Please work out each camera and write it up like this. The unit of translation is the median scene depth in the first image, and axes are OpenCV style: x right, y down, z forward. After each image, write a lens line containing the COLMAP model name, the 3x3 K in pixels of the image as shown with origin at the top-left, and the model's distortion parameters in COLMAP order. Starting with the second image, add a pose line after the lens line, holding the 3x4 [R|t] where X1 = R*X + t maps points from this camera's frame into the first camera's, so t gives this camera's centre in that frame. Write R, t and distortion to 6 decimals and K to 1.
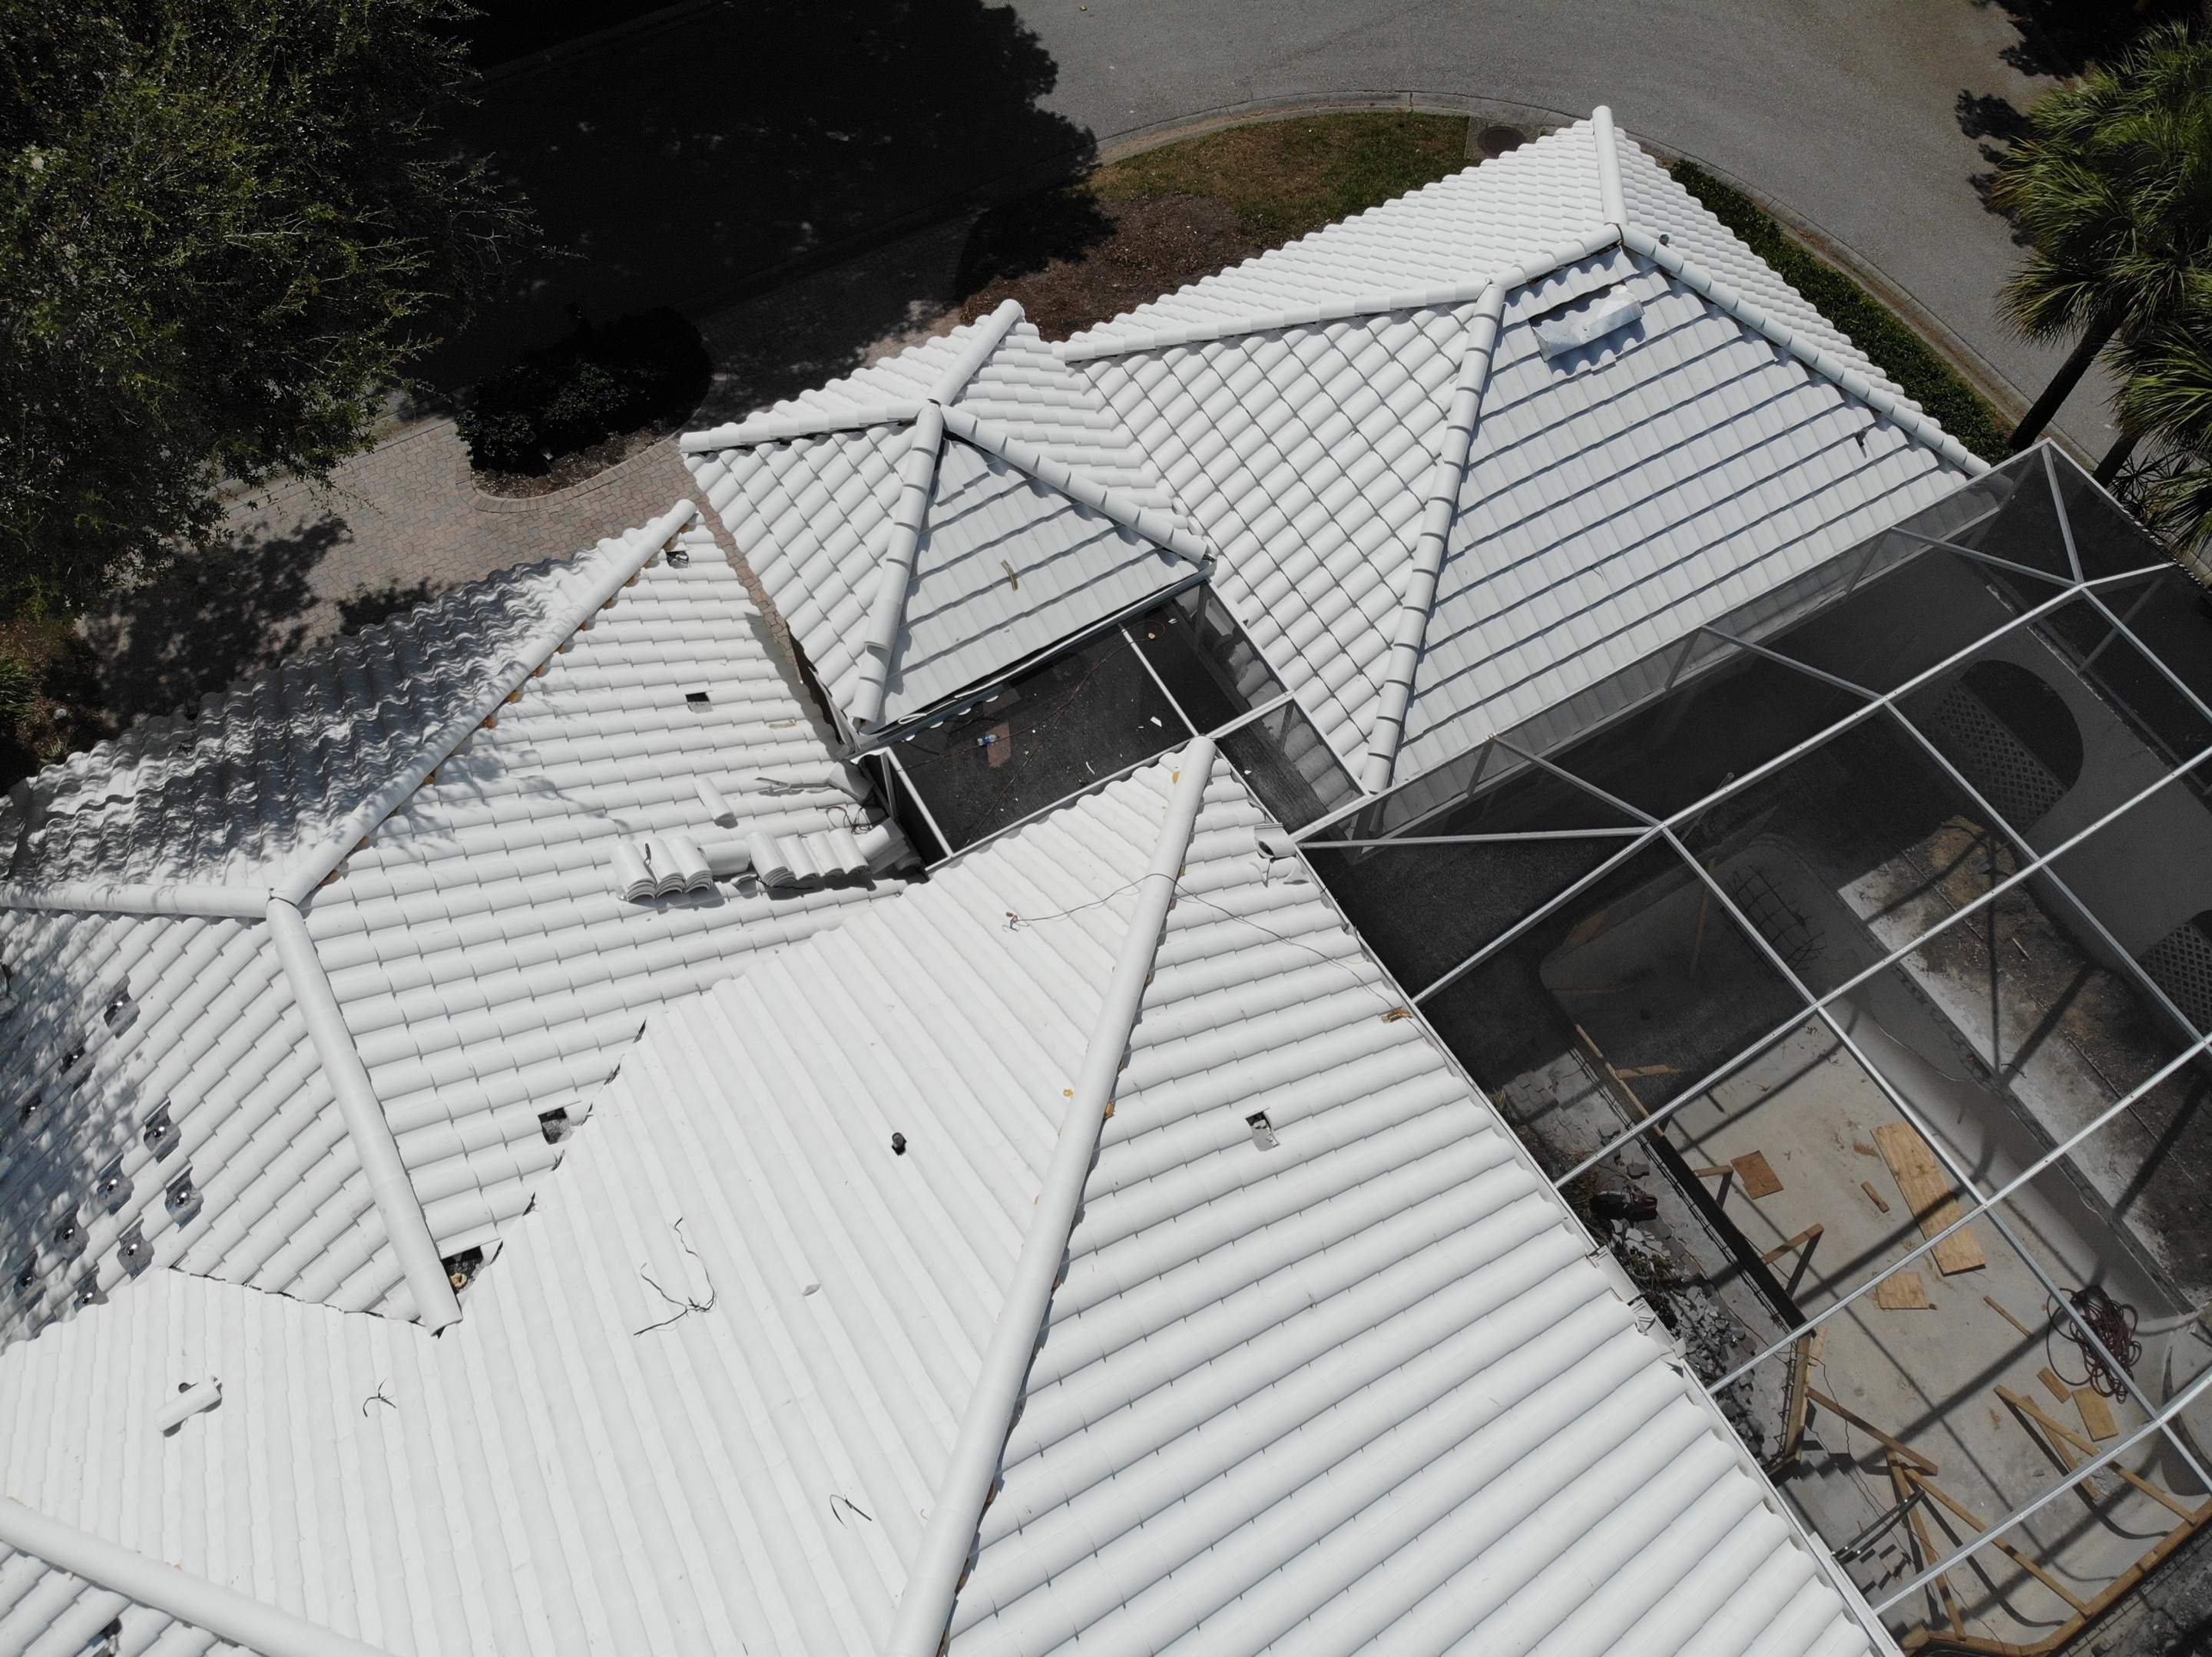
lens RADIAL K [[1645.2, 0, 1116.3], [0, 1645.2, 818.0], [0, 0, 1]] dist [0.063782, -0.174867]
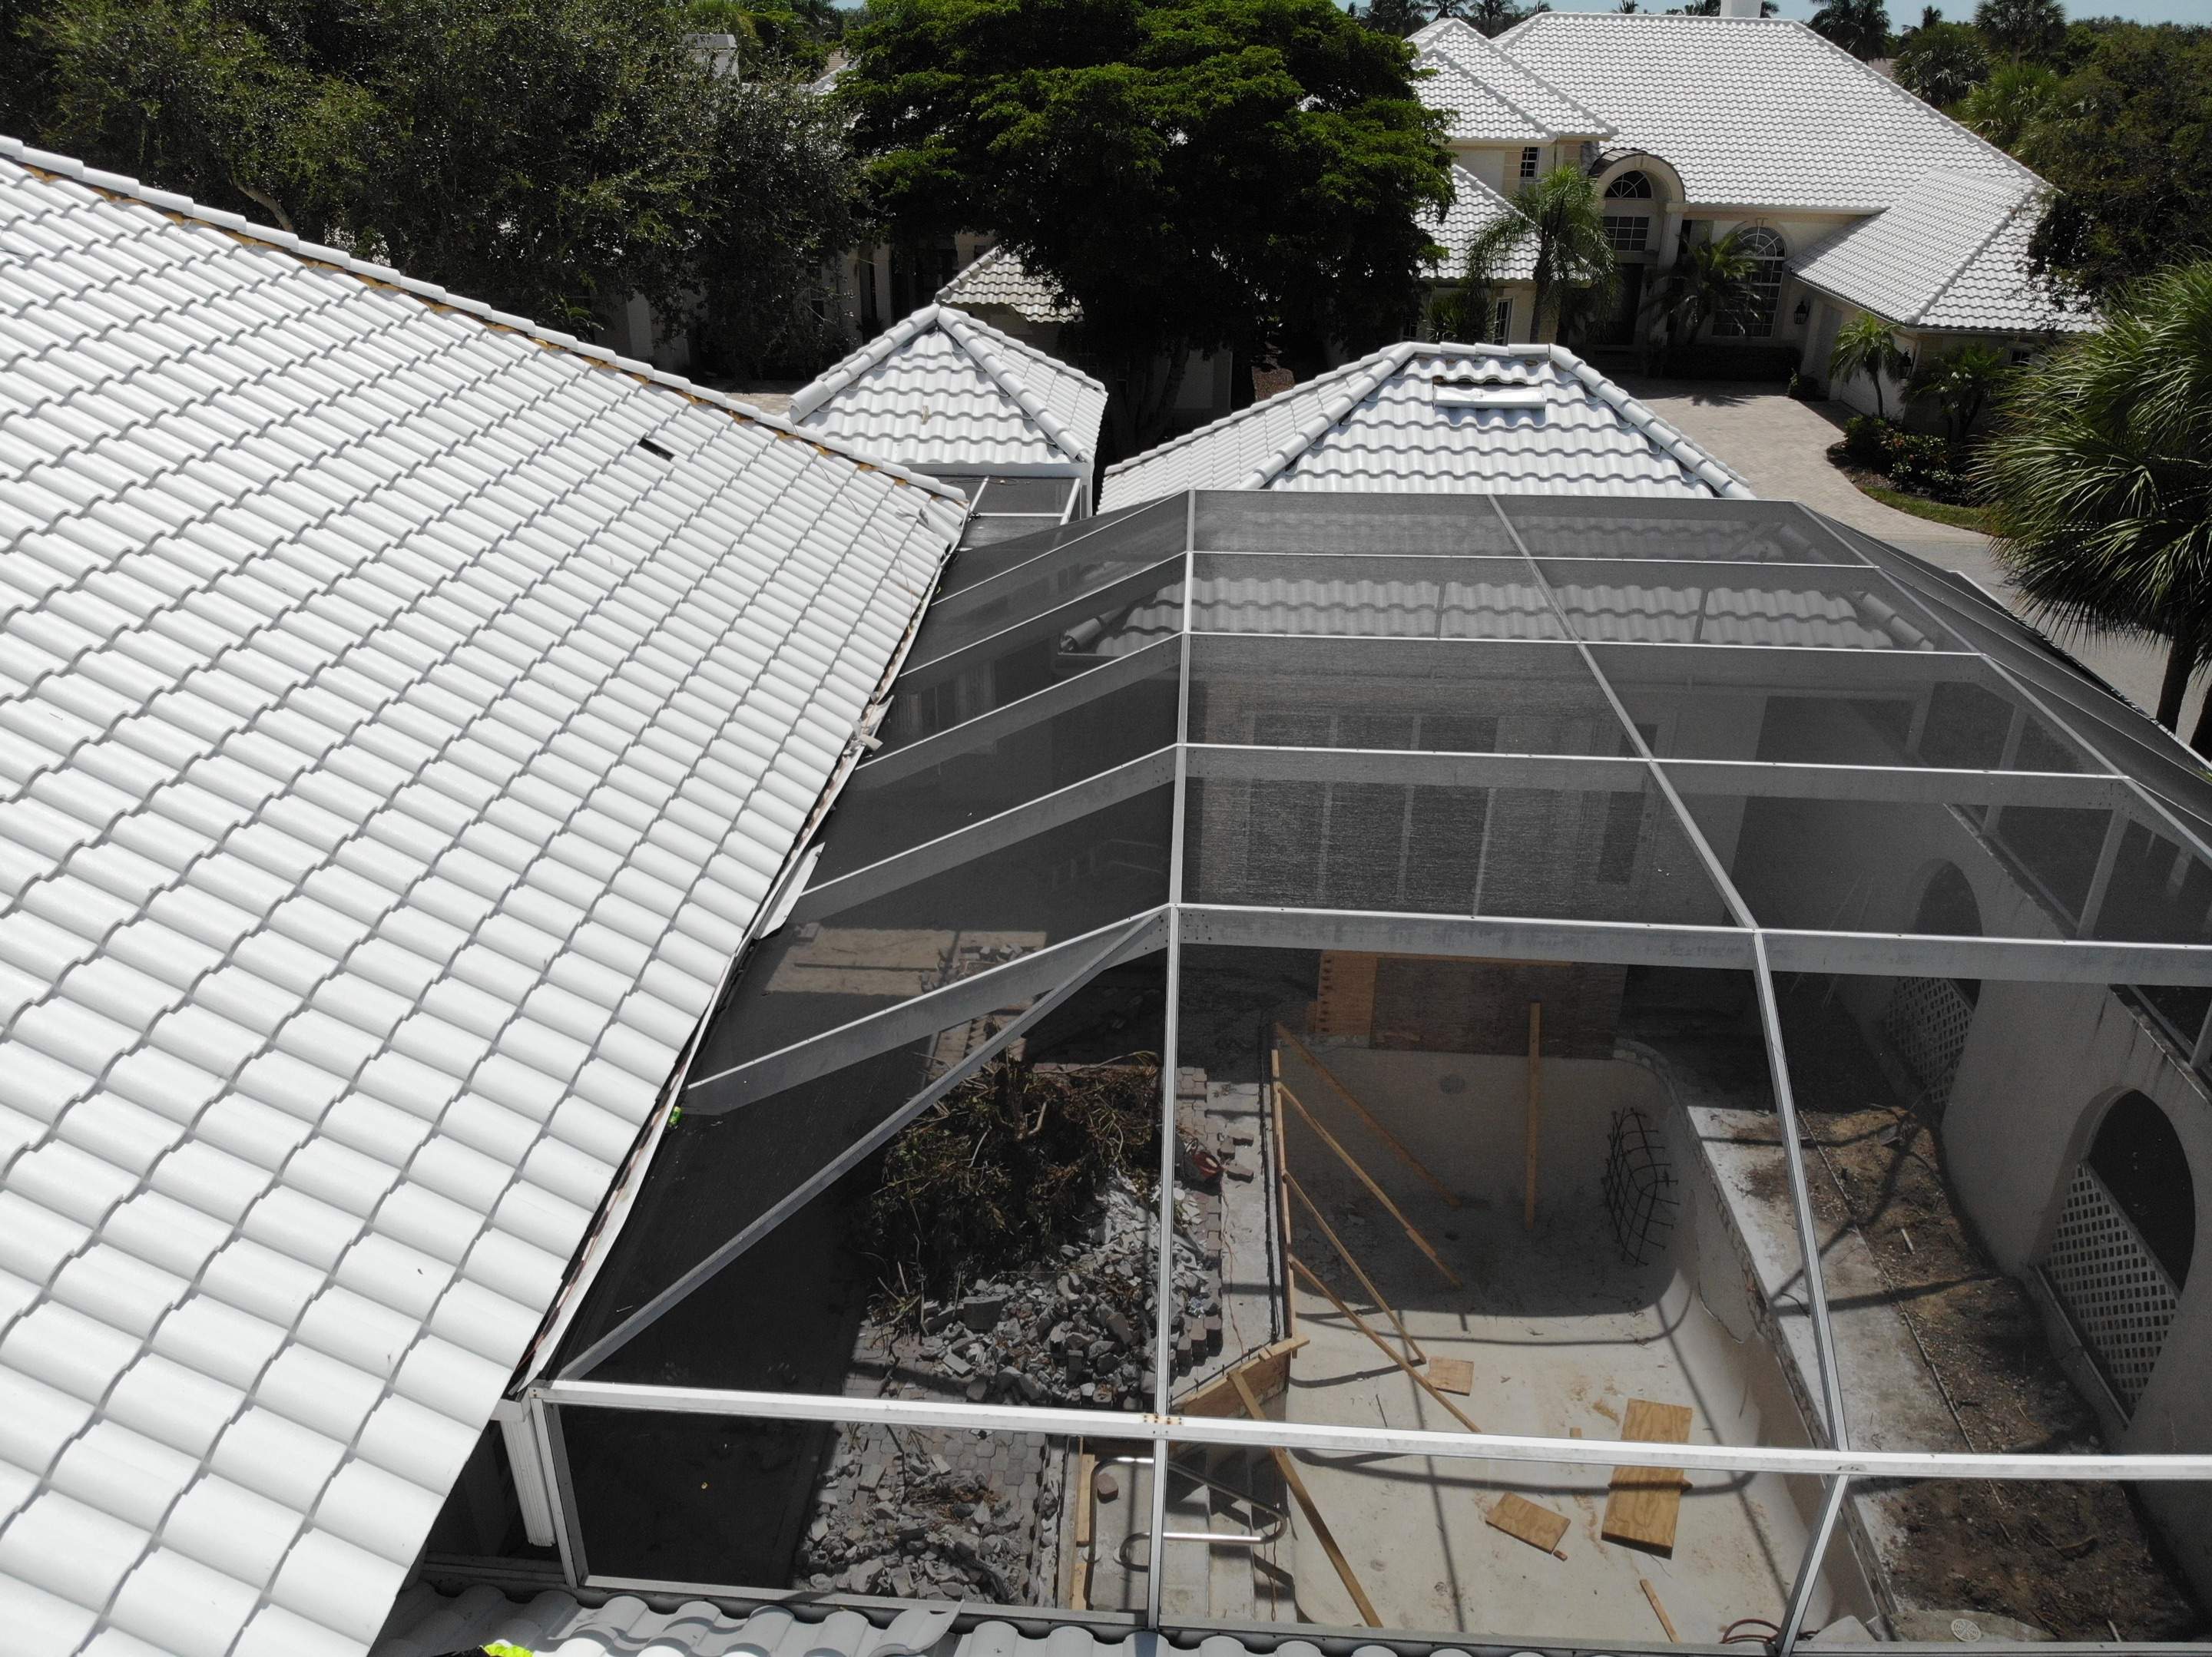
lens RADIAL K [[1645.2, 0, 1116.3], [0, 1645.2, 818.0], [0, 0, 1]] dist [0.063782, -0.174867]
pose [[0.831698, 0.234074, -0.503476, 0.639976], [-0.487692, 0.741419, -0.460928, 0.492853], [0.265395, 0.628894, 0.730793, 0.281464]]
